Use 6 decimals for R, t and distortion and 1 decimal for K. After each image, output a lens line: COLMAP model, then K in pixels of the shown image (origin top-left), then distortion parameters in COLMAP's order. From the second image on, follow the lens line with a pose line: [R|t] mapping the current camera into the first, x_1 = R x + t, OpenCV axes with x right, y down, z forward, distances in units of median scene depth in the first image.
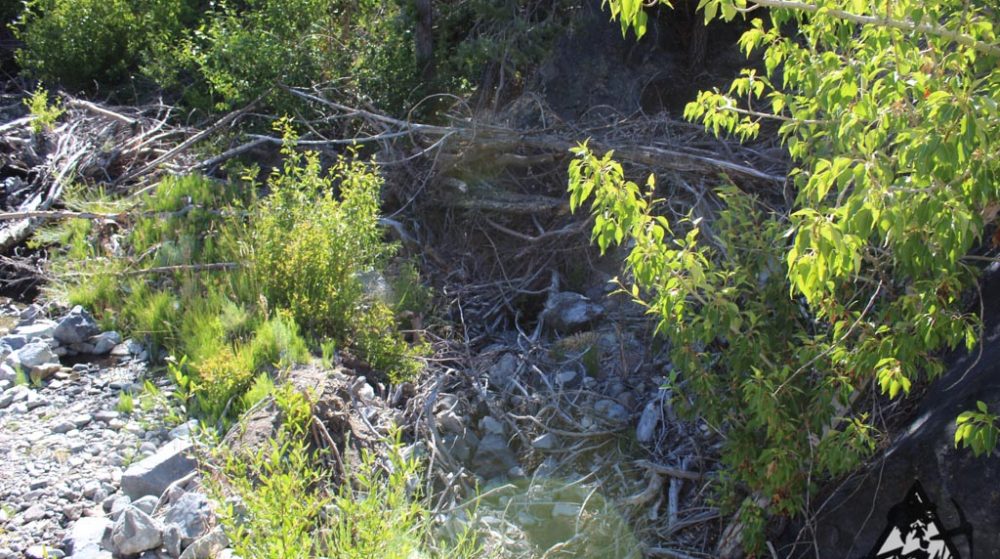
lens RADIAL K [[838.9, 0, 500.0], [0, 838.9, 279.5], [0, 0, 1]] dist [-0.169698, 0.161105]
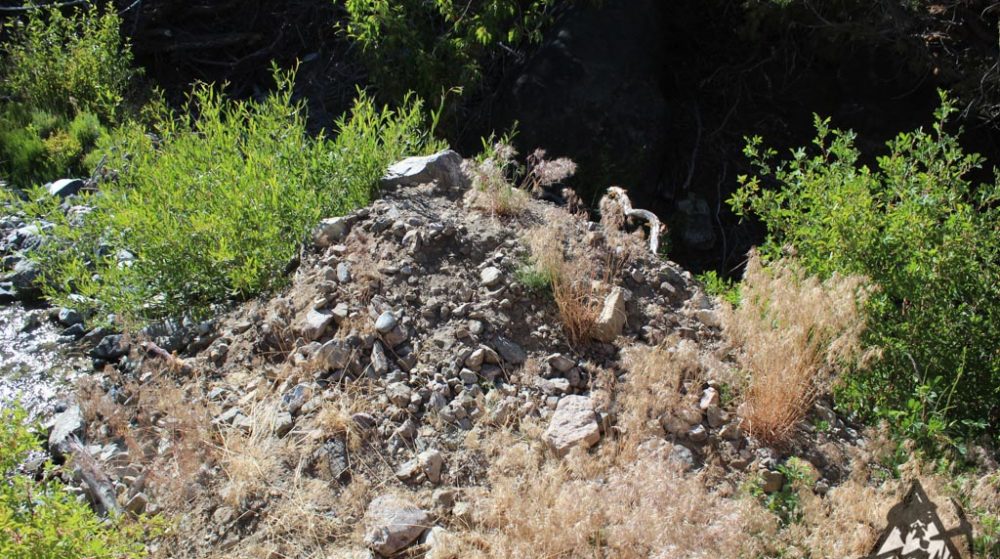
lens RADIAL K [[838.9, 0, 500.0], [0, 838.9, 279.5], [0, 0, 1]] dist [-0.169698, 0.161105]
pose [[0.892510, -0.194738, 0.406821, -0.405524], [0.144565, 0.977913, 0.150953, 0.343598], [-0.427231, -0.075915, 0.900950, -0.853876]]
